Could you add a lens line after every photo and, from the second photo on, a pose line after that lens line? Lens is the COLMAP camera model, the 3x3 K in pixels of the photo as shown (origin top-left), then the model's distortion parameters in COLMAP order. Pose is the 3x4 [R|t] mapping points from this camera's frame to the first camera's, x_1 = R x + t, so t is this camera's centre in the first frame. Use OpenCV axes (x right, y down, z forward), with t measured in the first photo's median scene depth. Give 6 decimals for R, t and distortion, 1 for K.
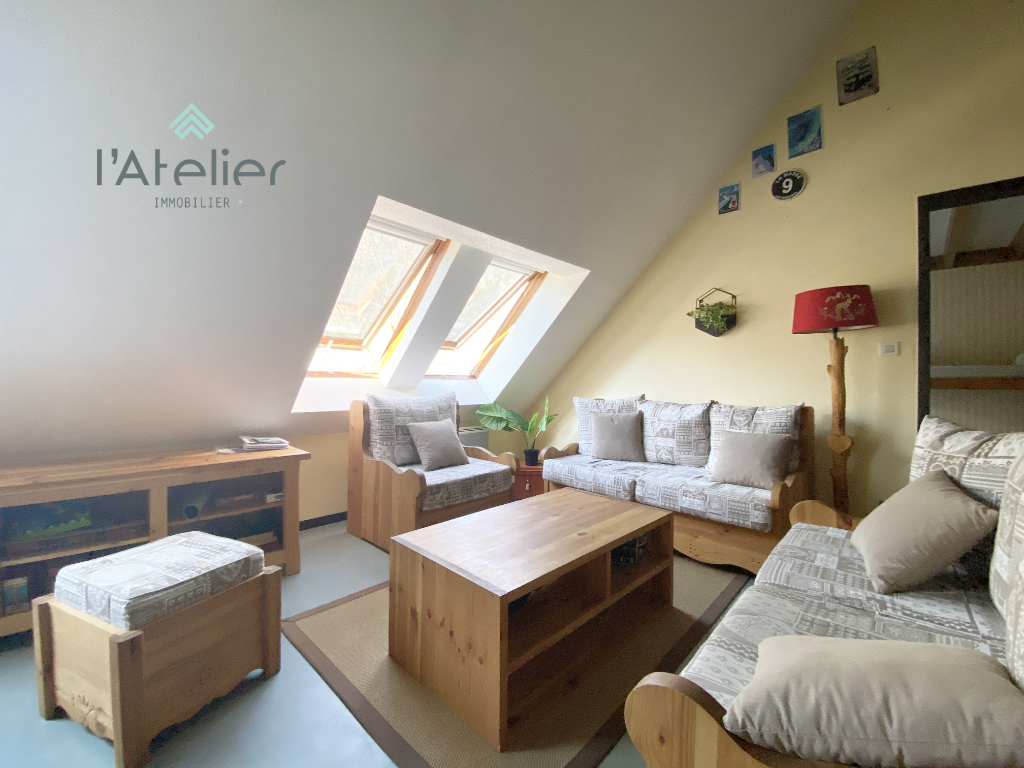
lens RADIAL K [[422.5, 0, 511.0], [0, 422.5, 385.2], [0, 0, 1]] dist [0.011247, -0.001527]
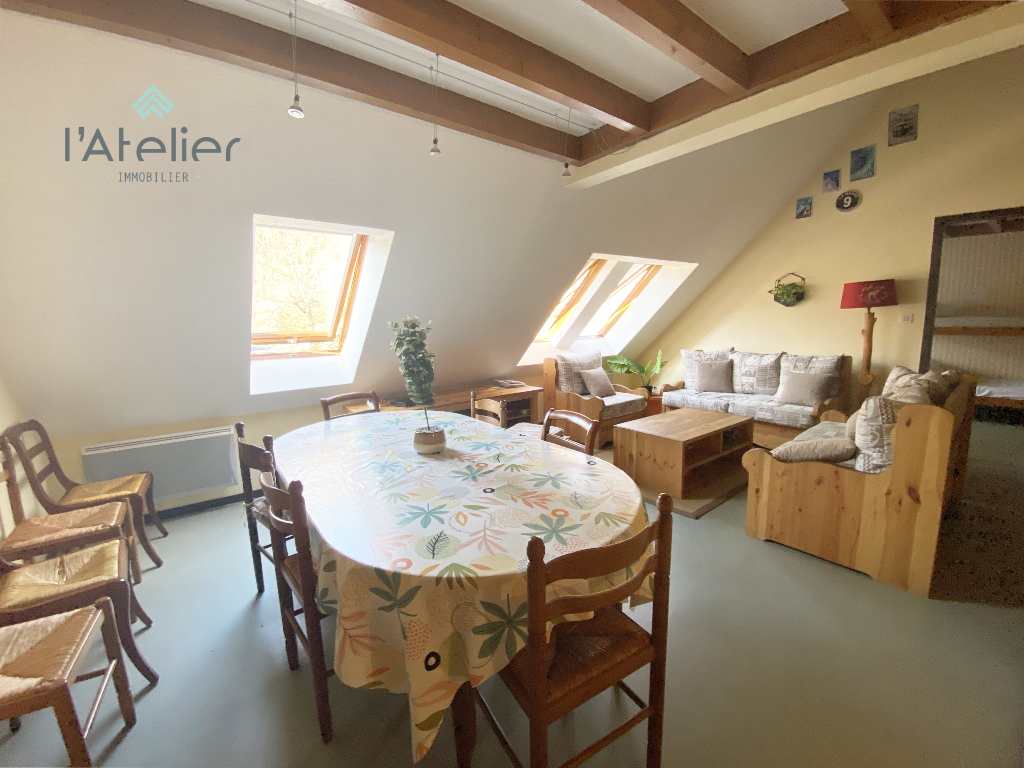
lens RADIAL K [[422.5, 0, 513.0], [0, 422.5, 383.5], [0, 0, 1]] dist [0.011247, -0.001527]
pose [[0.989799, -0.013744, -0.141807, -0.276501], [0.033436, 0.989947, 0.137433, -0.096422], [0.138492, -0.140773, 0.980308, -0.661755]]
